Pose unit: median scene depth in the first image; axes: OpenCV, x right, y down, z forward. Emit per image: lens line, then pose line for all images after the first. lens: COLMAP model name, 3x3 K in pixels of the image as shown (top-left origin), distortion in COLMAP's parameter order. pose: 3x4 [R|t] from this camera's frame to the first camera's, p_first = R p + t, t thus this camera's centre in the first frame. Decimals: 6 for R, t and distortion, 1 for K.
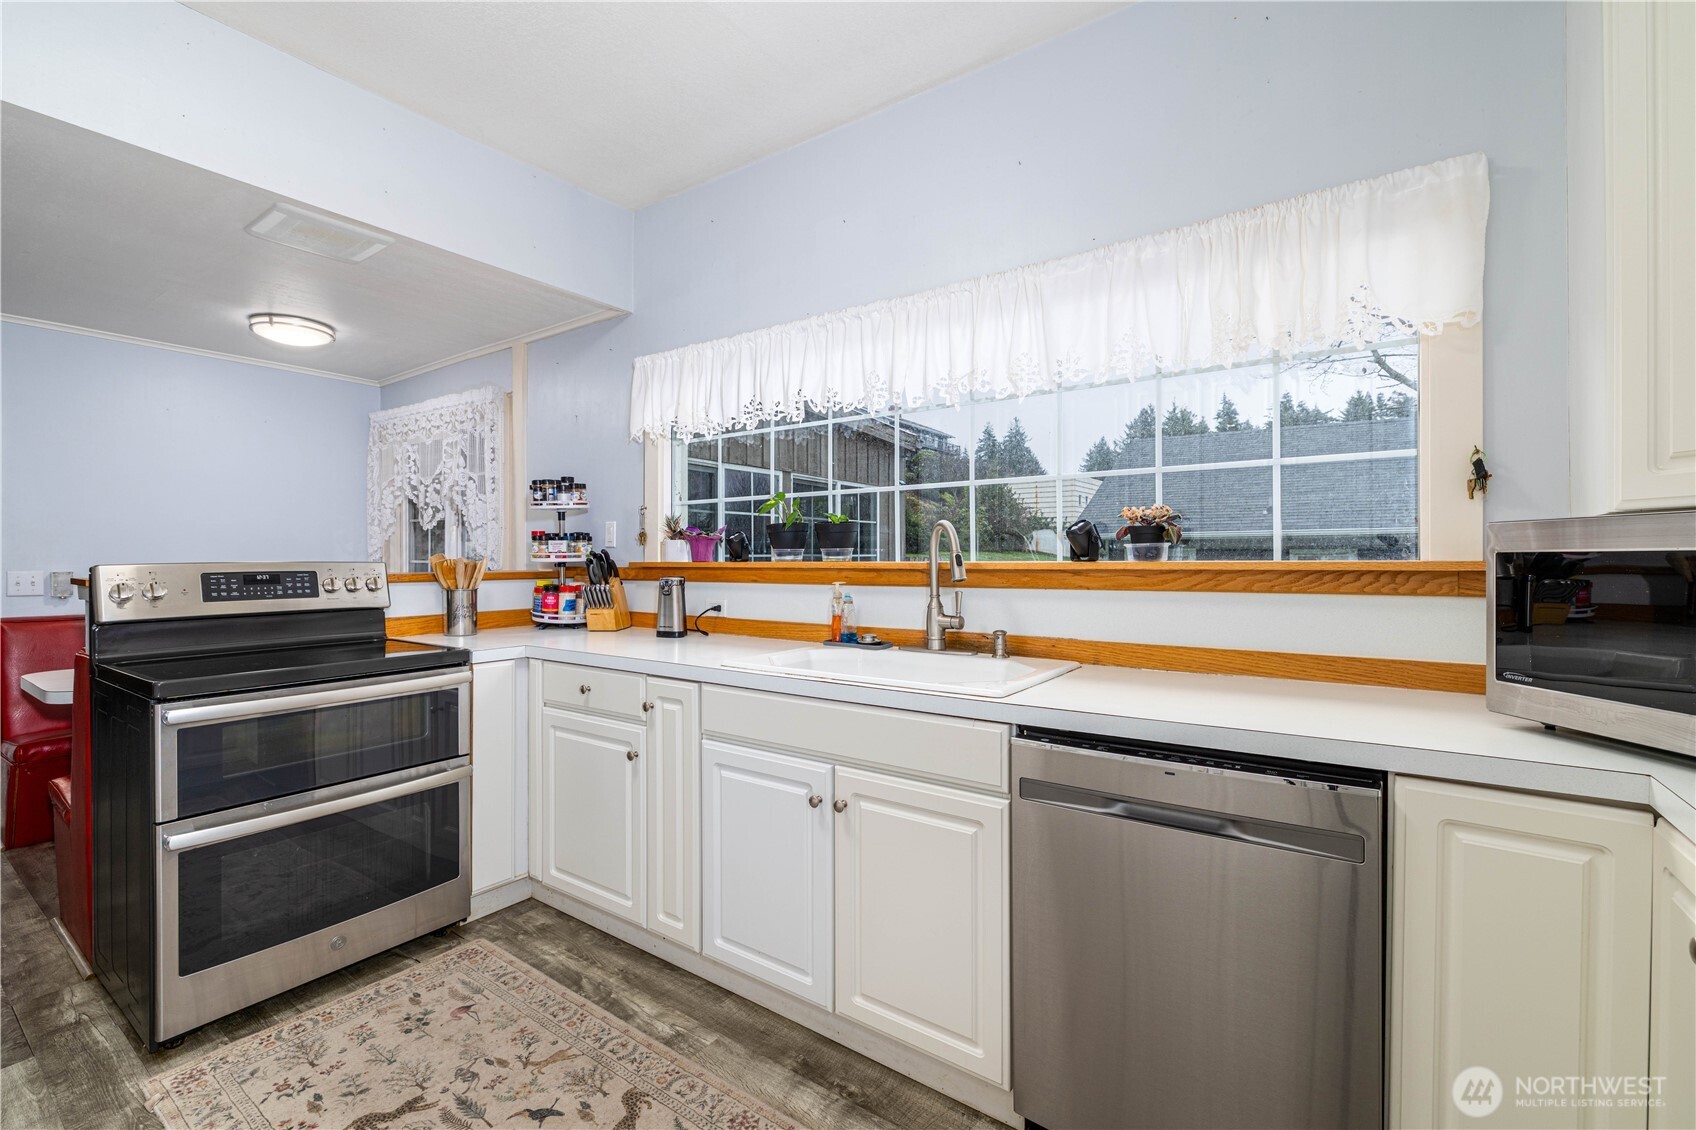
lens RADIAL K [[733.8, 0, 852.3], [0, 733.8, 567.1], [0, 0, 1]] dist [-0.001132, -0.000077]
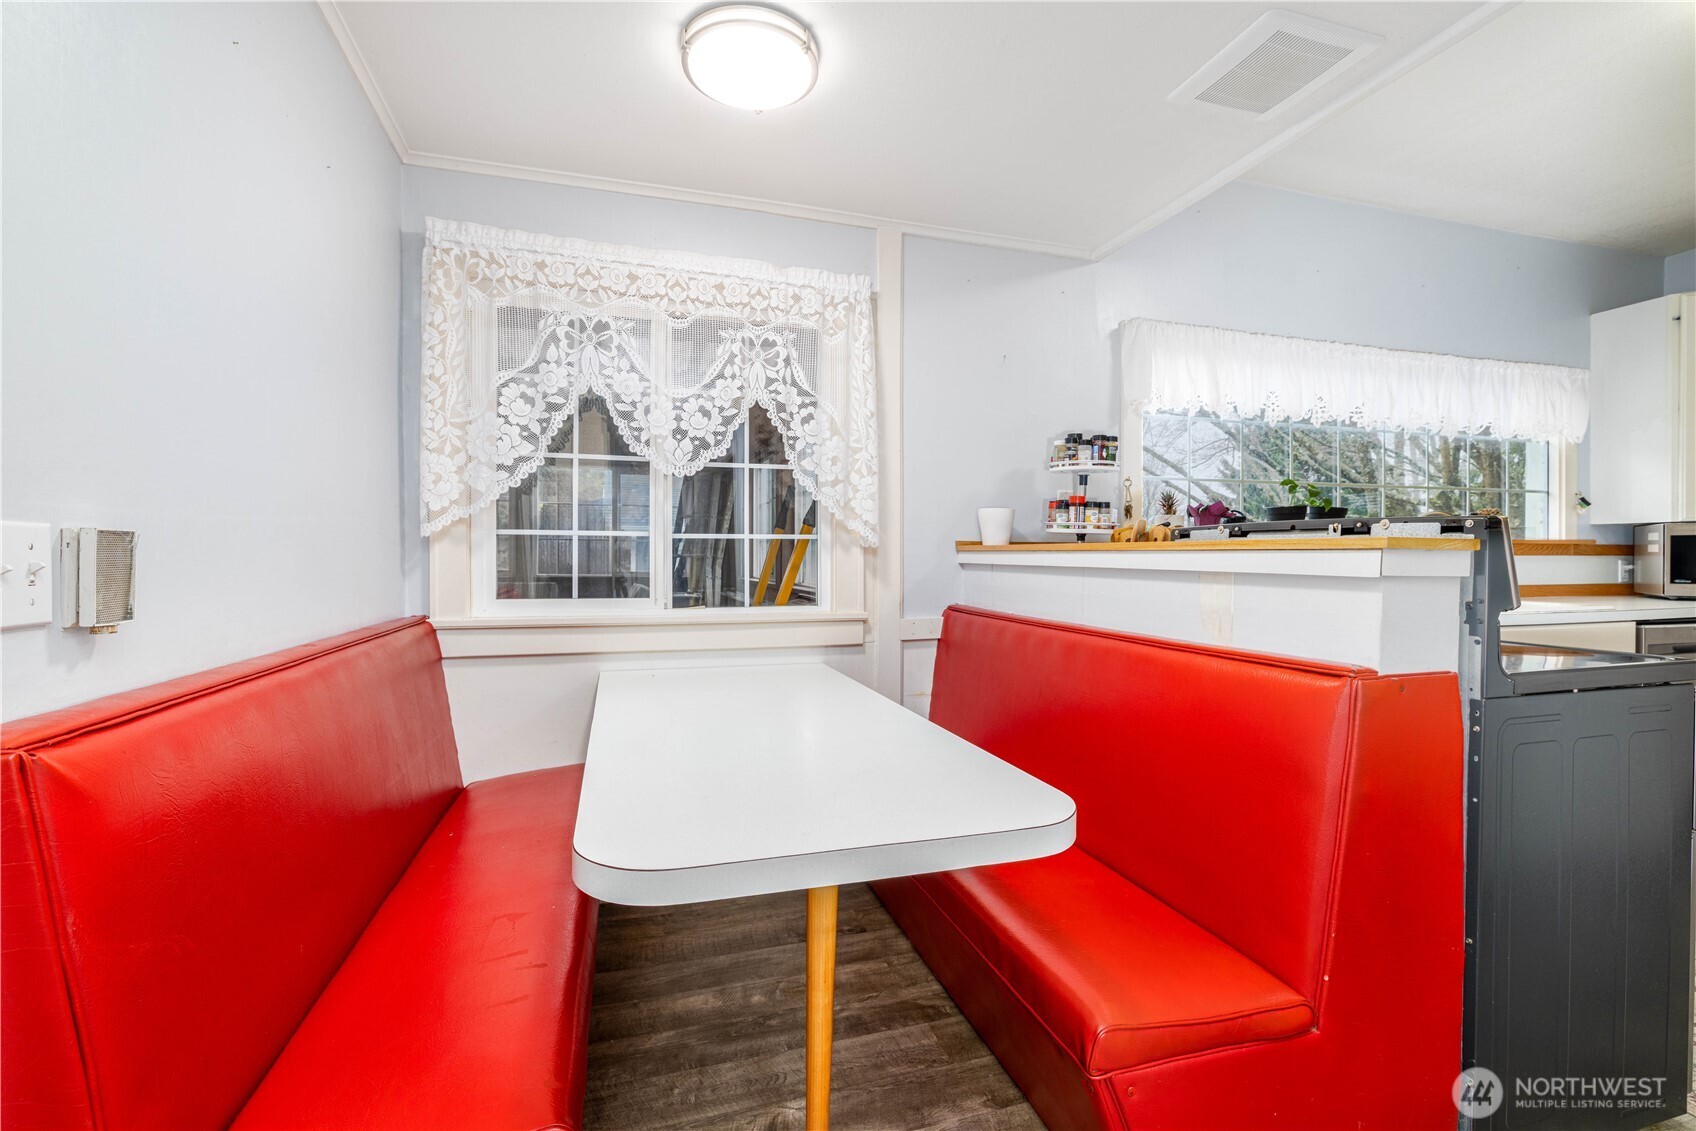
lens RADIAL K [[733.8, 0, 844.2], [0, 733.8, 557.4], [0, 0, 1]] dist [-0.001132, -0.000077]
pose [[0.620019, -0.009931, 0.784524, -1.231018], [0.001935, 0.999936, 0.011128, 0.009988], [-0.784585, -0.005381, 0.619998, 0.691495]]
